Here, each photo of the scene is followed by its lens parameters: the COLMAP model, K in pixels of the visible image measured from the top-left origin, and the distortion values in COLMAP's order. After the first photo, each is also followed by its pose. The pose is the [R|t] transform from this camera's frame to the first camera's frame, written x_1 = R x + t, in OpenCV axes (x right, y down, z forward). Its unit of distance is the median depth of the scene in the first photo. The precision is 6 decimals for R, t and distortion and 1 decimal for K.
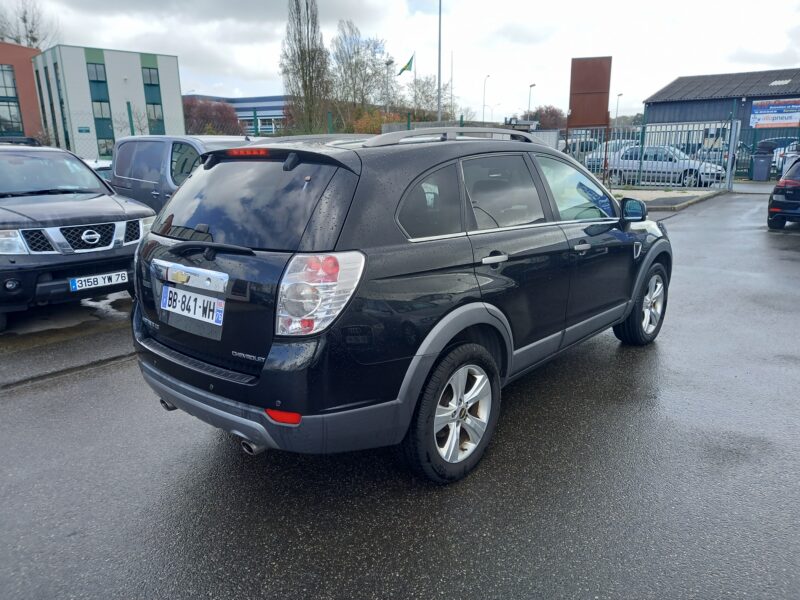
lens RADIAL K [[573.4, 0, 403.3], [0, 573.4, 296.1], [0, 0, 1]] dist [0.065257, -0.049657]
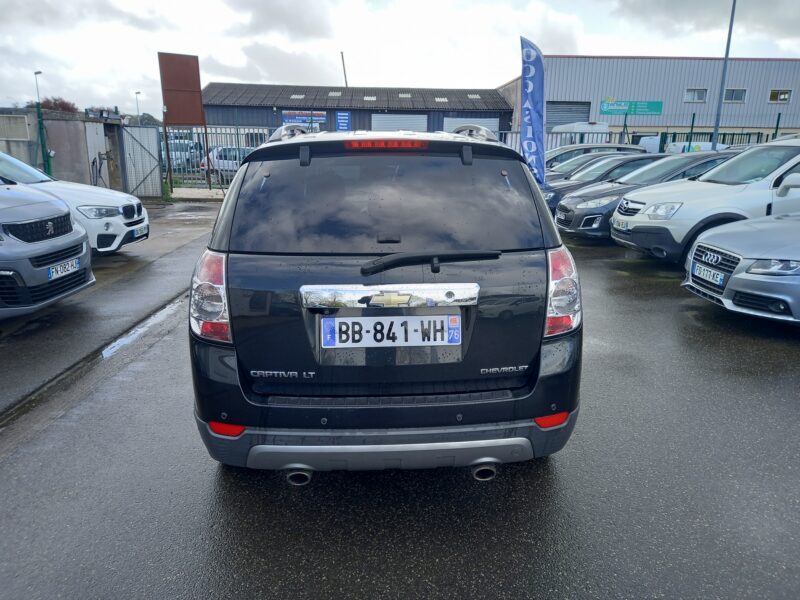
lens RADIAL K [[573.4, 0, 403.3], [0, 573.4, 296.1], [0, 0, 1]] dist [0.065257, -0.049657]
pose [[0.724442, -0.154046, 0.671903, -0.869532], [0.154754, 0.986175, 0.059244, -0.077859], [-0.671740, 0.061060, 0.738266, 0.385026]]
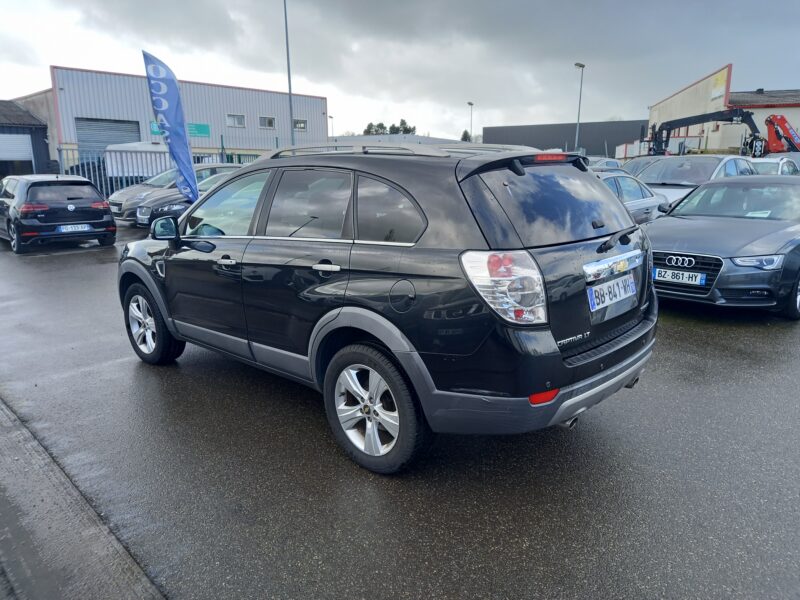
lens RADIAL K [[573.4, 0, 403.3], [0, 573.4, 296.1], [0, 0, 1]] dist [0.065257, -0.049657]
pose [[0.051061, -0.205492, 0.977326, -1.449182], [0.257577, 0.948204, 0.185911, -0.282415], [-0.964908, 0.242244, 0.101347, 1.253482]]
